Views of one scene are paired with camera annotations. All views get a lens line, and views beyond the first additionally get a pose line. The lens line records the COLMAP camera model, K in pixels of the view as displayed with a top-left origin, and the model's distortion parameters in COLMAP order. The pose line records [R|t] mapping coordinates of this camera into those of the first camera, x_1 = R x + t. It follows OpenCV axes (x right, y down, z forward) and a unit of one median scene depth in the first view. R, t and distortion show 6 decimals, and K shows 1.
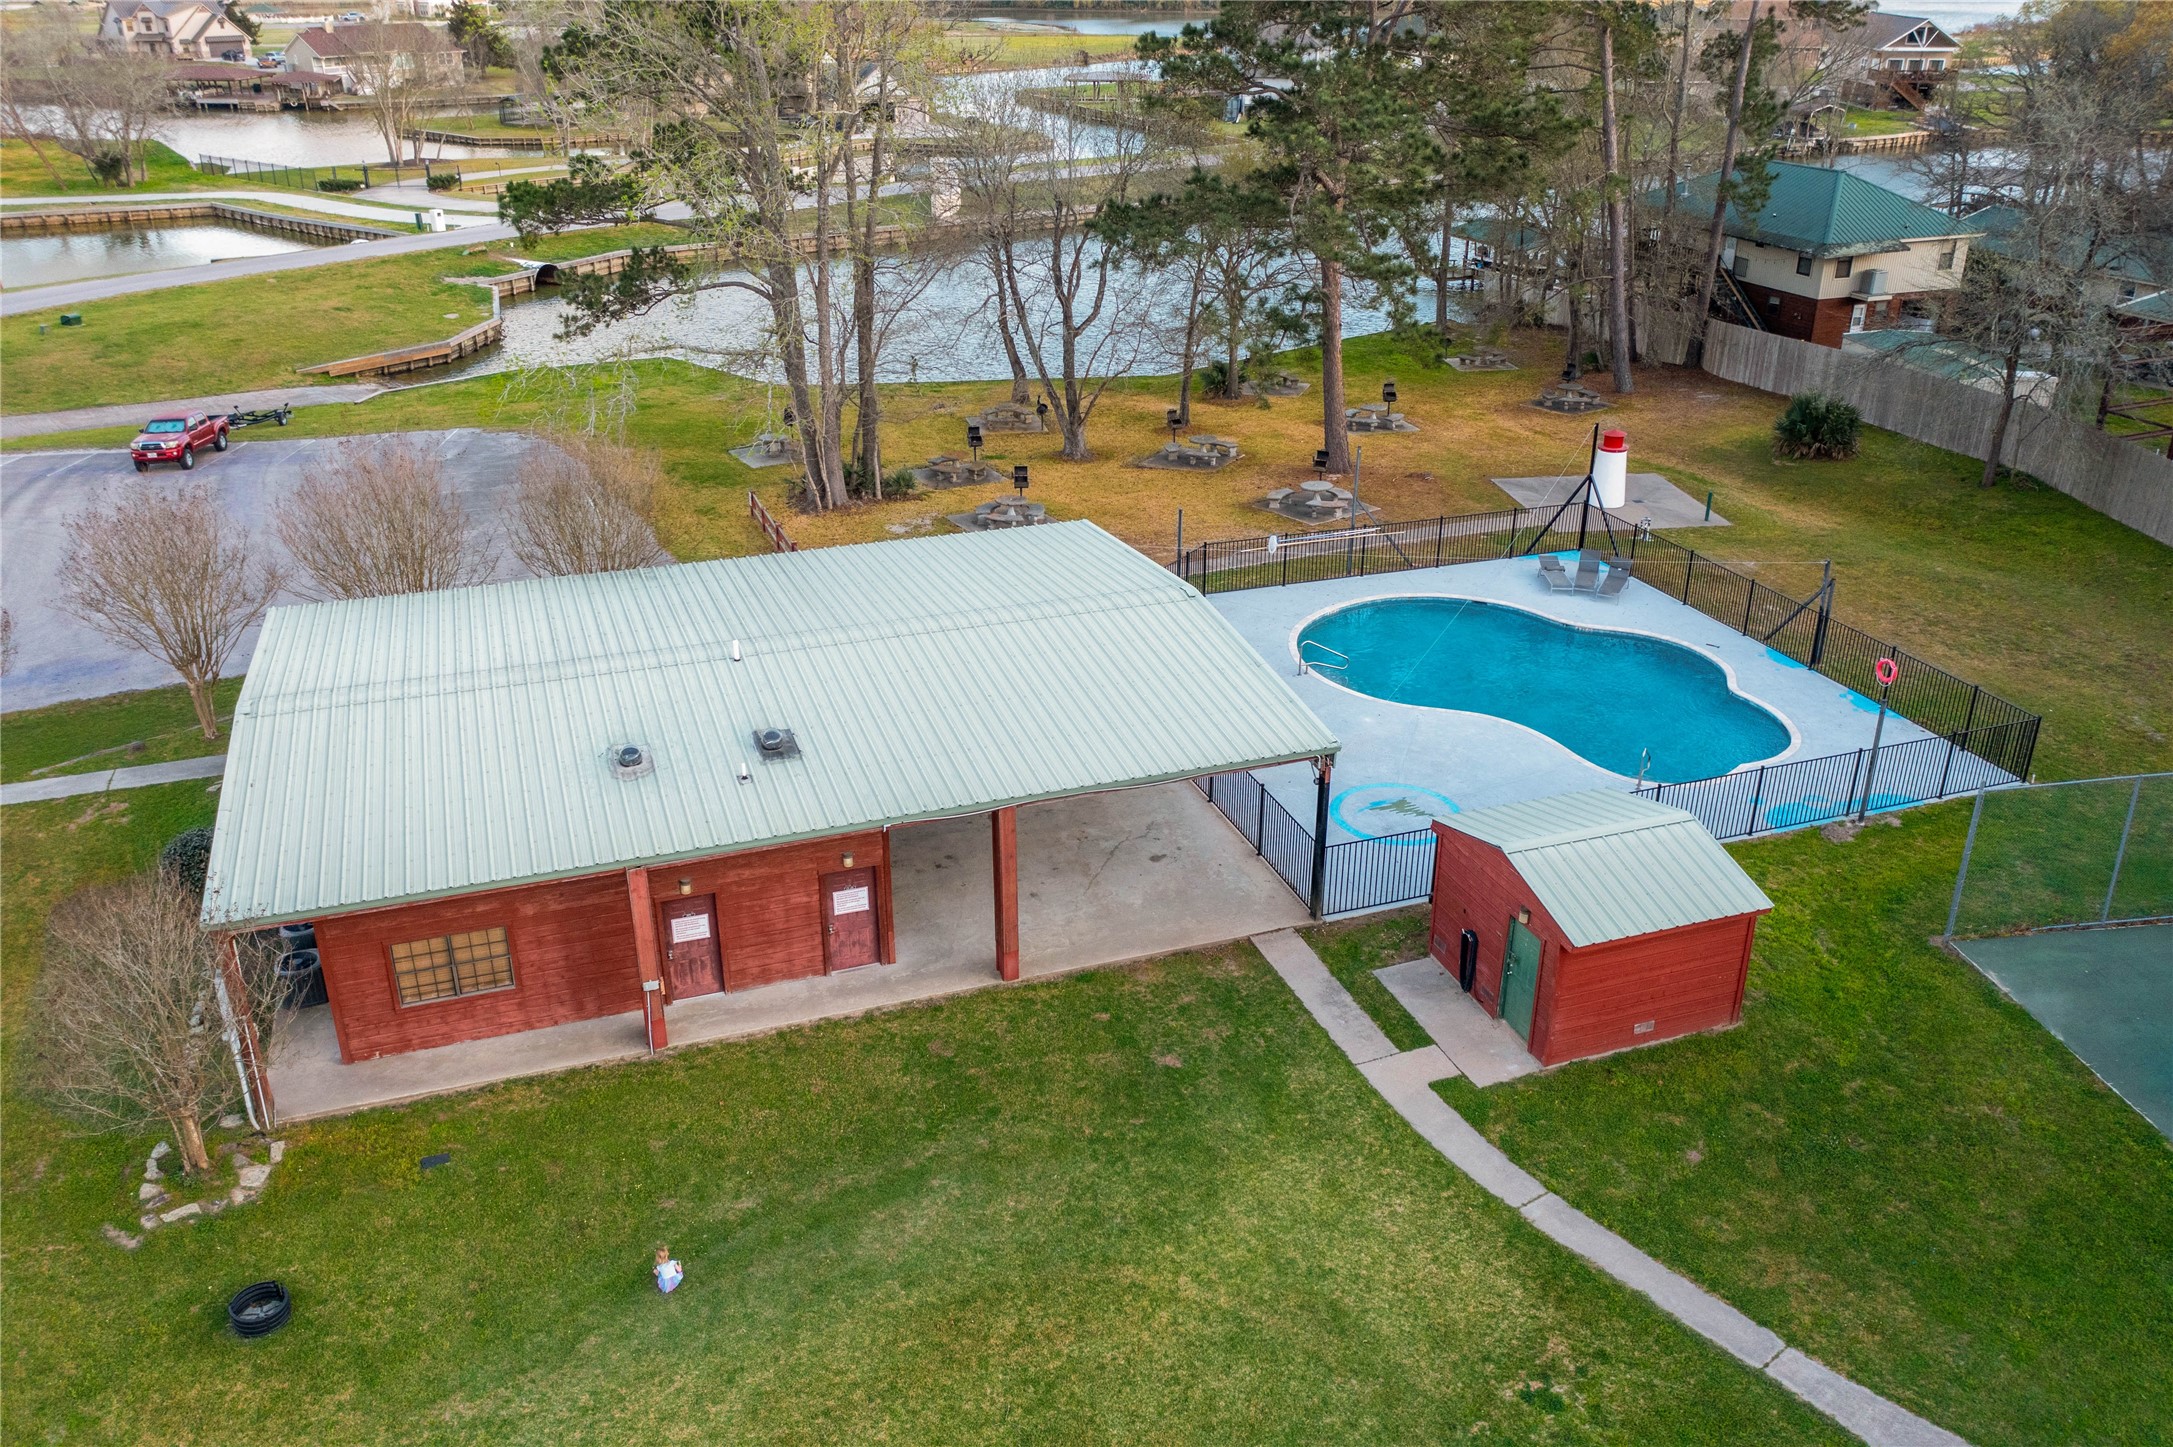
lens RADIAL K [[1710.7, 0, 1086.5], [0, 1710.7, 723.5], [0, 0, 1]] dist [-0.009072, -0.005073]
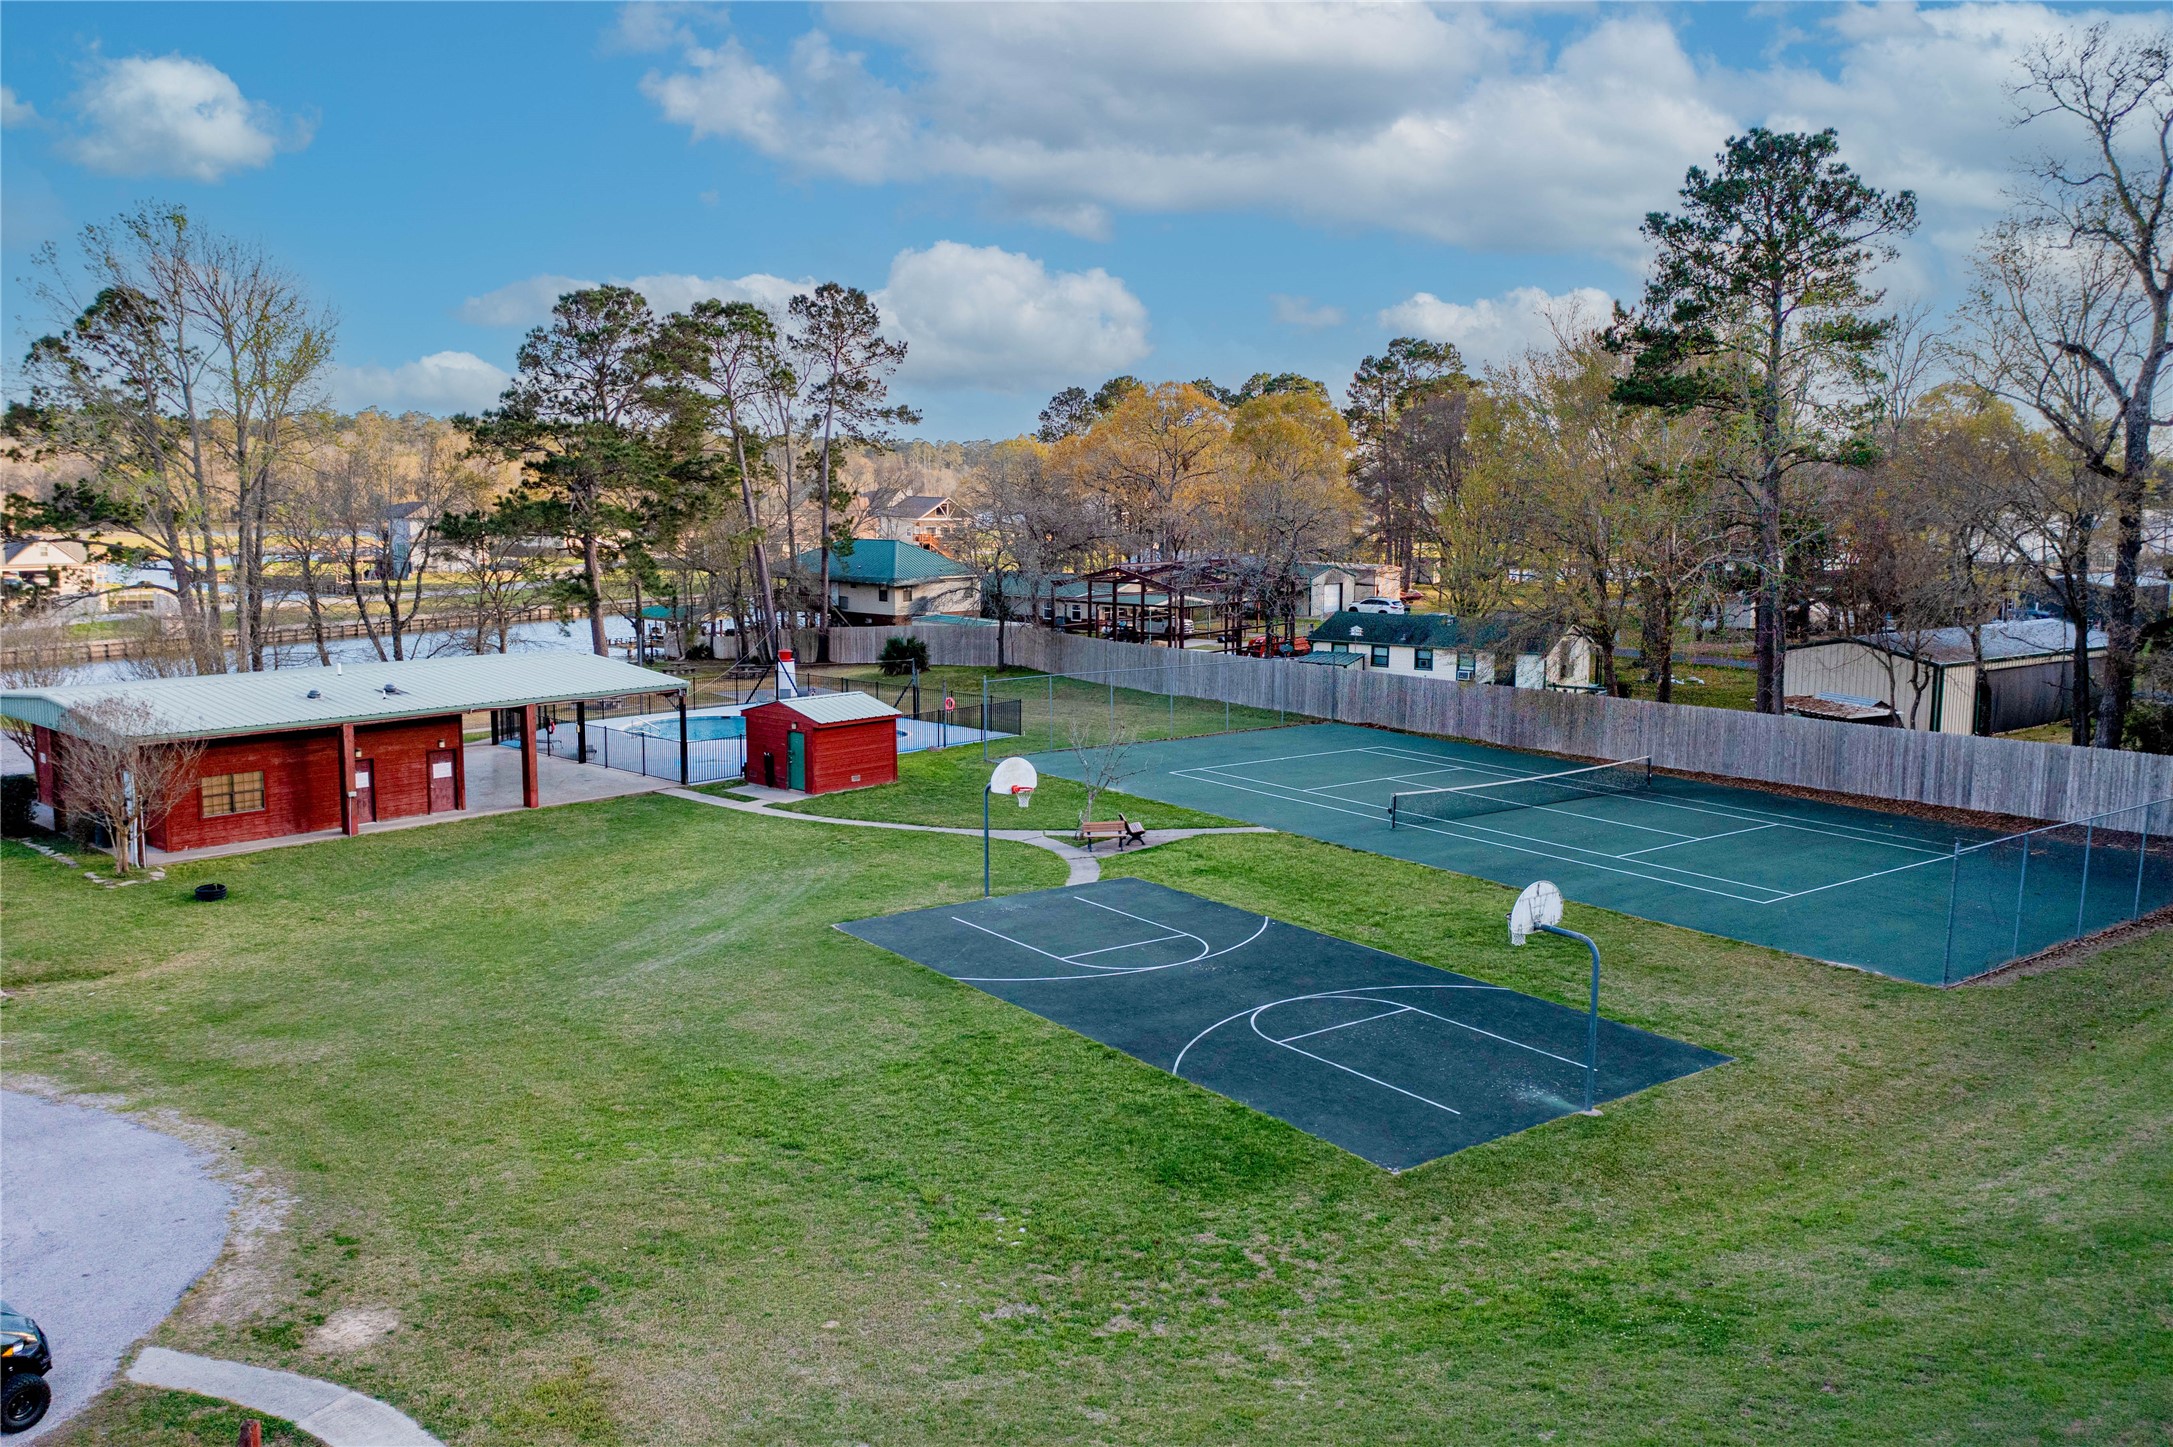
lens RADIAL K [[1710.7, 0, 1086.5], [0, 1710.7, 723.5], [0, 0, 1]] dist [-0.009072, -0.005073]
pose [[0.877641, -0.062049, 0.475285, -0.400027], [0.195506, 0.951692, -0.236769, 0.627787], [-0.437634, 0.300719, 0.847375, -0.884453]]
